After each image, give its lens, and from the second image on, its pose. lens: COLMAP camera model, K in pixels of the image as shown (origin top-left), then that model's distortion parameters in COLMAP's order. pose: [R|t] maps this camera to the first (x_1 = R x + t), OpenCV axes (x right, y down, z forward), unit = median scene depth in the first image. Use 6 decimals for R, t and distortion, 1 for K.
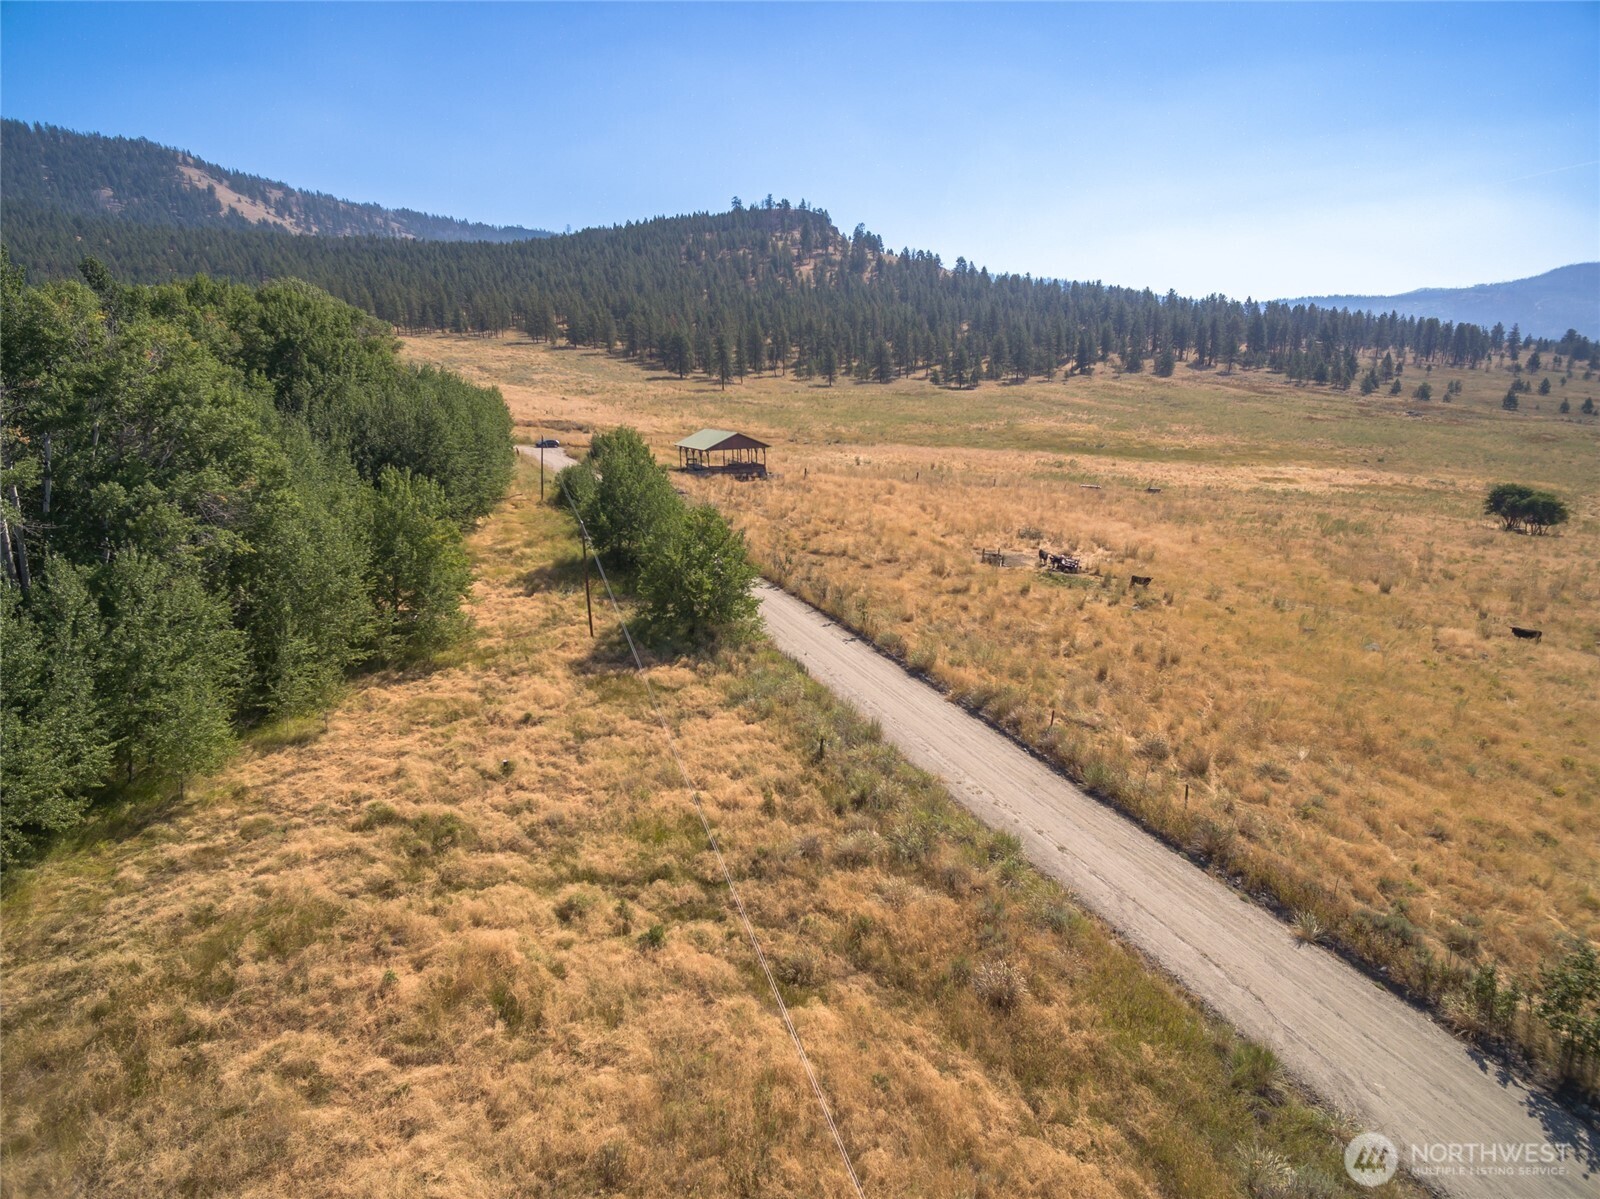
lens RADIAL K [[888.0, 0, 796.9], [0, 888.0, 605.8], [0, 0, 1]] dist [0.005364, -0.003103]
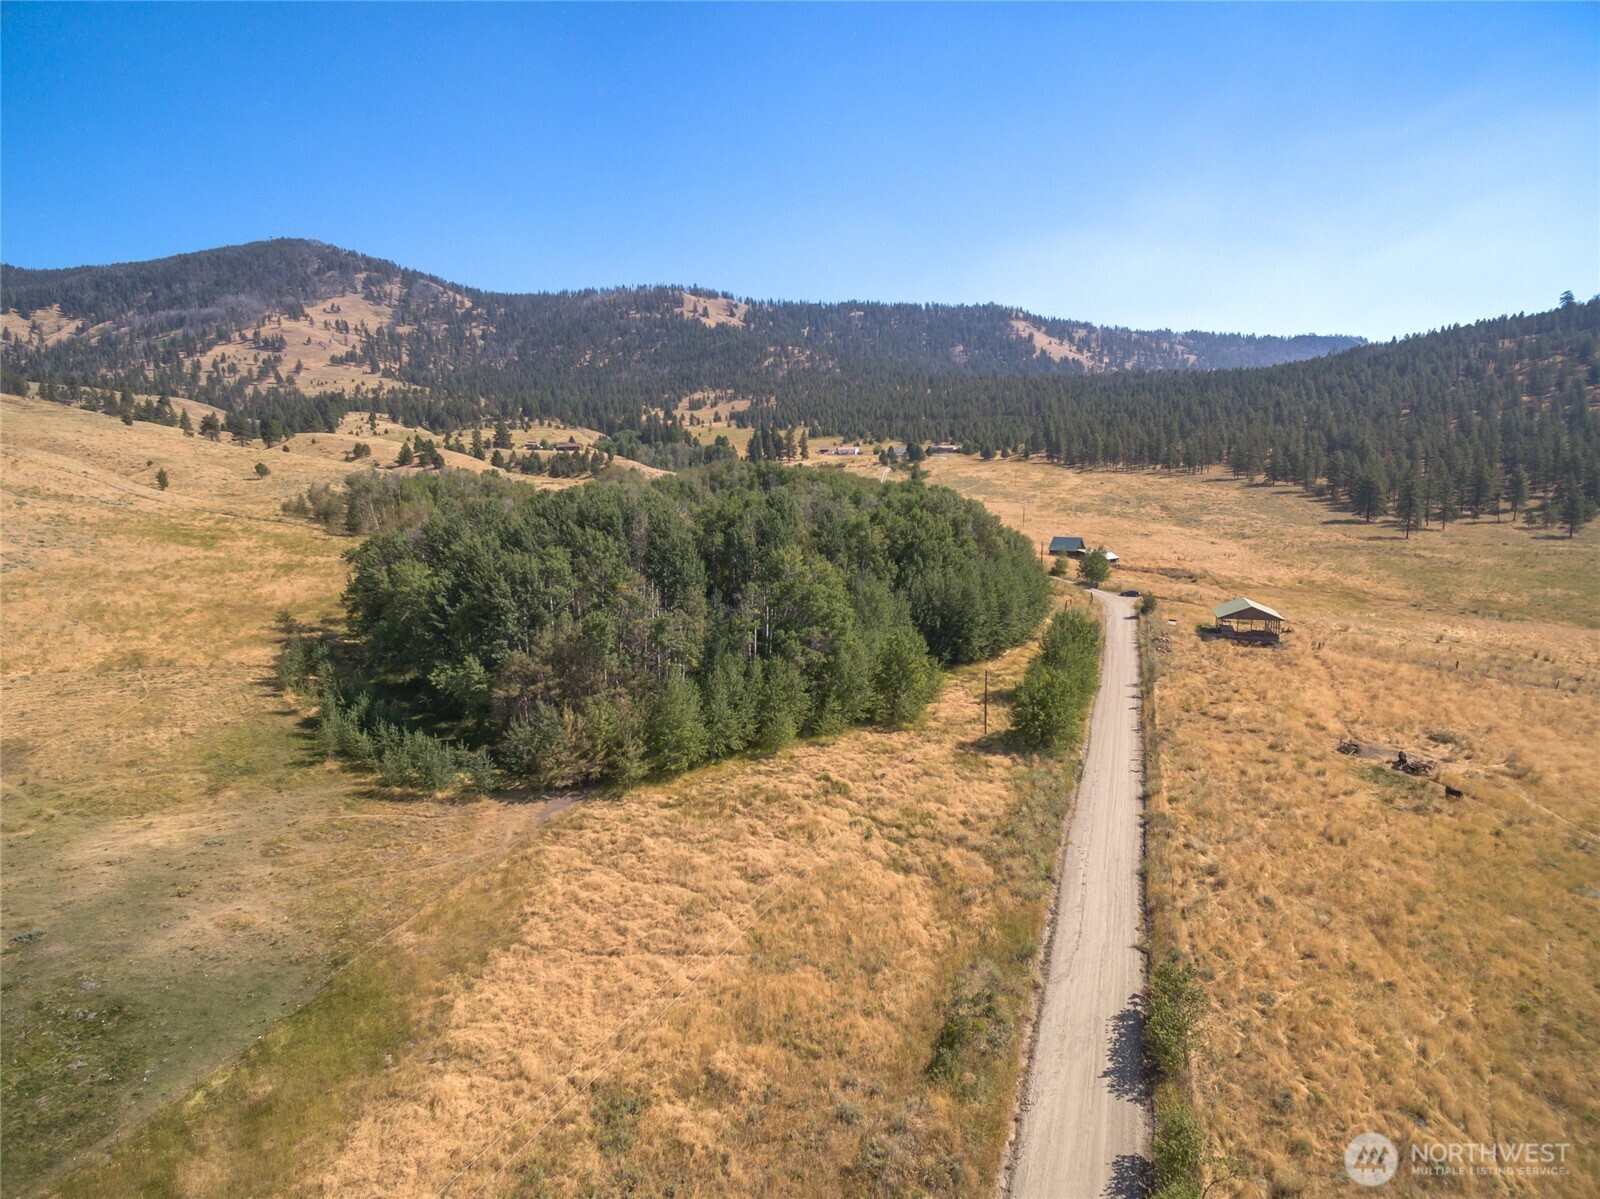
lens RADIAL K [[888.0, 0, 796.9], [0, 888.0, 605.8], [0, 0, 1]] dist [0.005364, -0.003103]
pose [[0.693583, 0.107238, -0.712350, 0.532881], [-0.187323, 0.981689, -0.034603, -0.059272], [0.695595, 0.157440, 0.700971, -0.388854]]
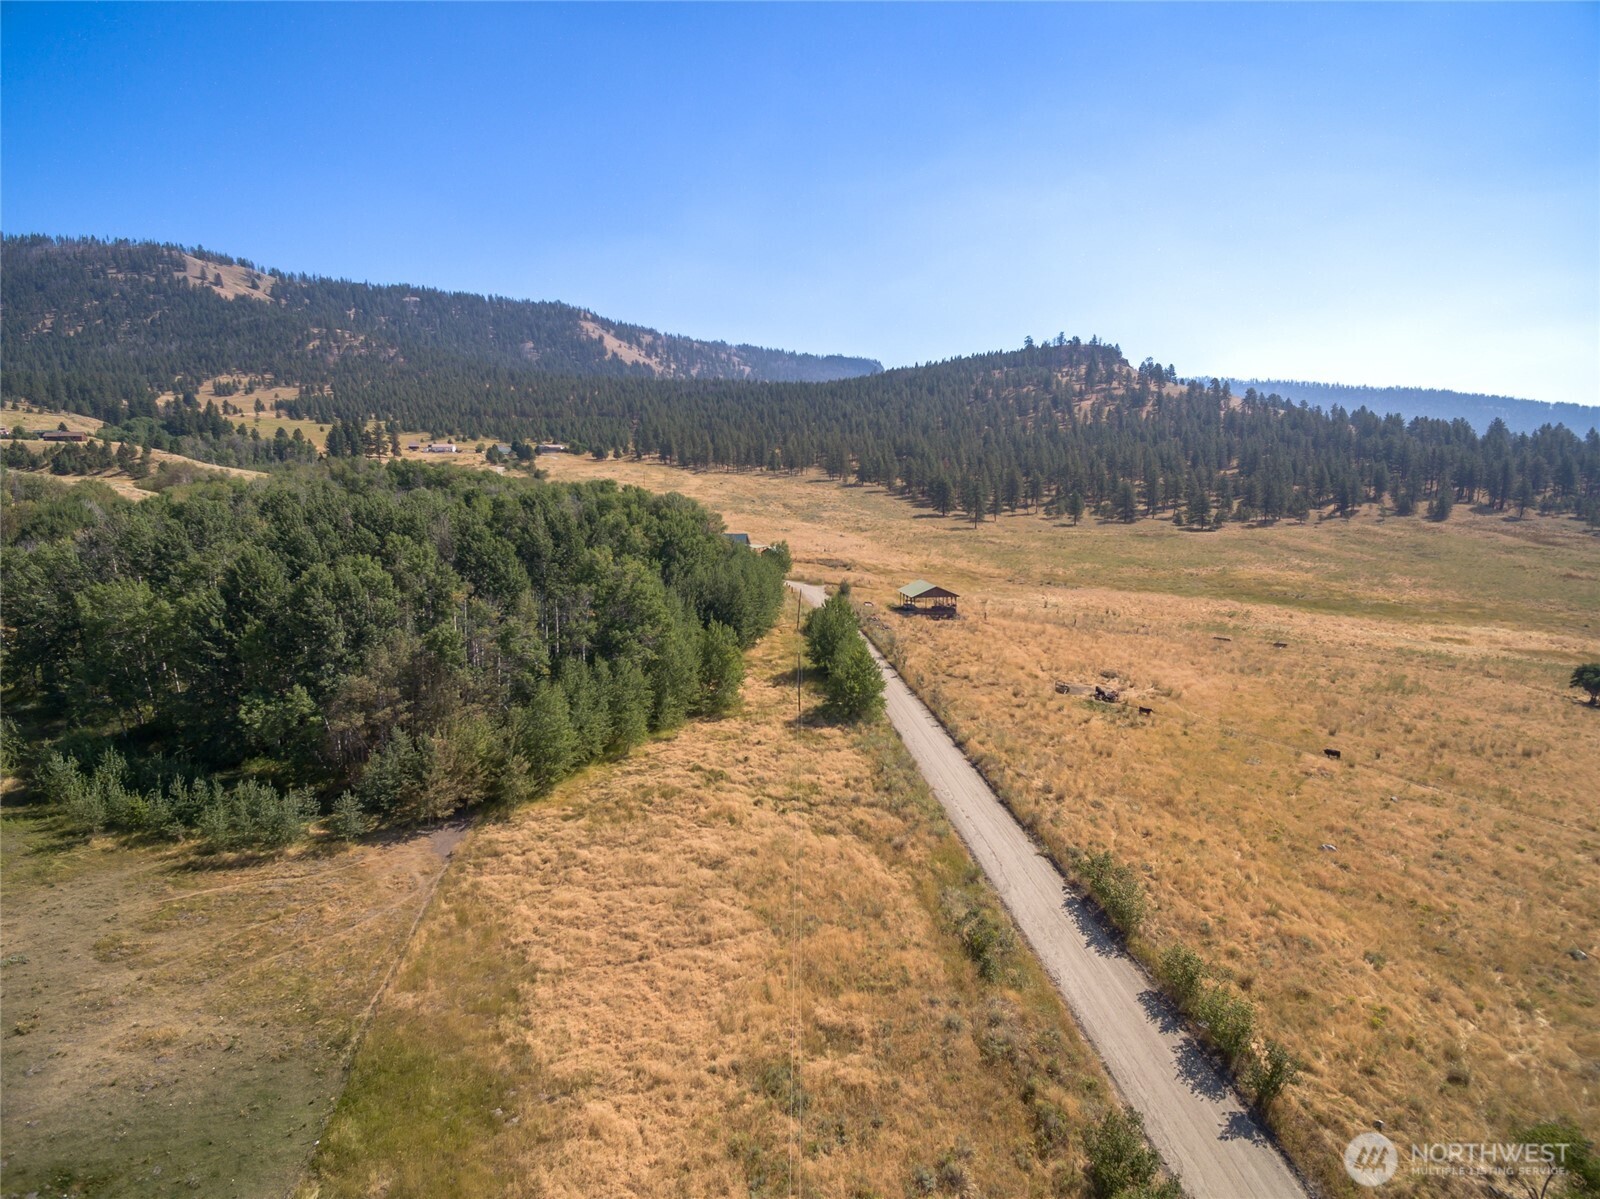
lens RADIAL K [[888.0, 0, 796.9], [0, 888.0, 605.8], [0, 0, 1]] dist [0.005364, -0.003103]
pose [[0.945962, 0.054075, -0.319736, 0.268136], [-0.090874, 0.990696, -0.101306, 0.003225], [0.311283, 0.124887, 0.942075, -0.619346]]
